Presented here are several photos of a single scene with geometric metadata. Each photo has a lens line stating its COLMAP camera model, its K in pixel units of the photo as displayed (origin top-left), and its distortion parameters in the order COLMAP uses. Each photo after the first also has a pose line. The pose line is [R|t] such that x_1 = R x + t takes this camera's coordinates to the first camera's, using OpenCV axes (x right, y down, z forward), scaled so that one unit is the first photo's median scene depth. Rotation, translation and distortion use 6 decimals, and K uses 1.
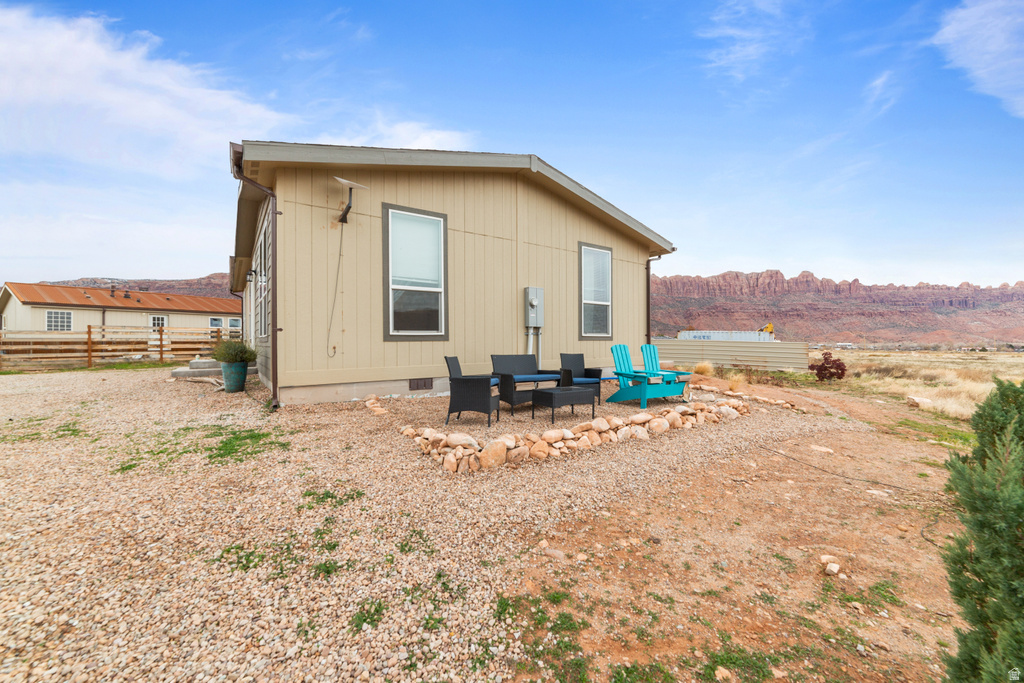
lens RADIAL K [[396.2, 0, 507.7], [0, 396.2, 338.5], [0, 0, 1]] dist [-0.019989, 0.007608]
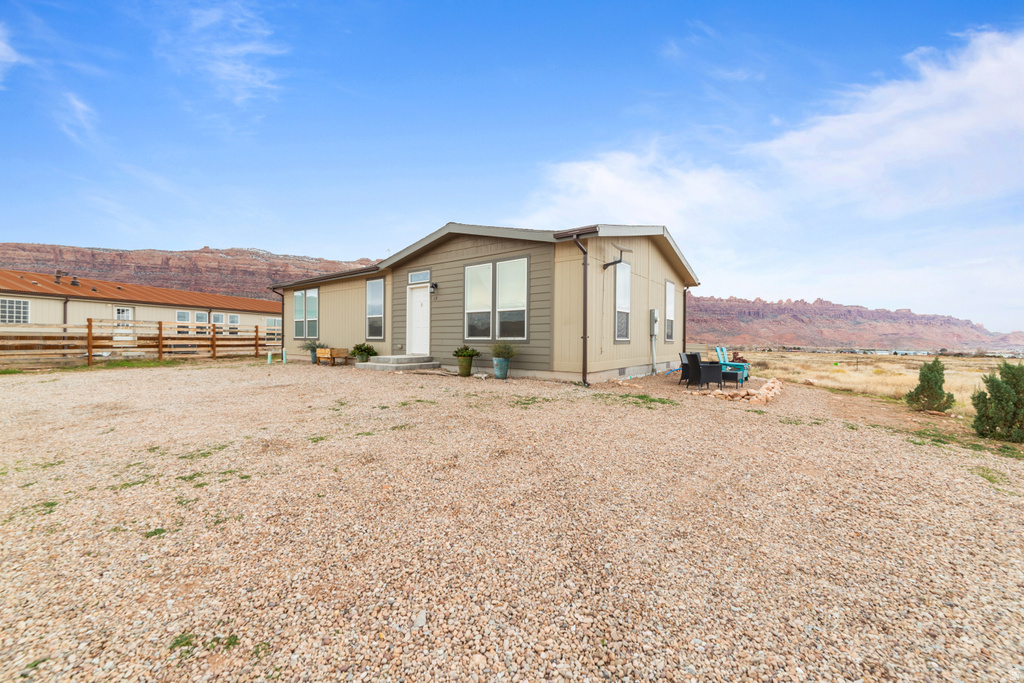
lens RADIAL K [[396.2, 0, 507.7], [0, 396.2, 338.5], [0, 0, 1]] dist [-0.019989, 0.007608]
pose [[0.956369, 0.013900, 0.291829, -0.397008], [-0.015035, 0.999886, 0.001649, -0.003767], [-0.291773, -0.005964, 0.956469, -0.129496]]
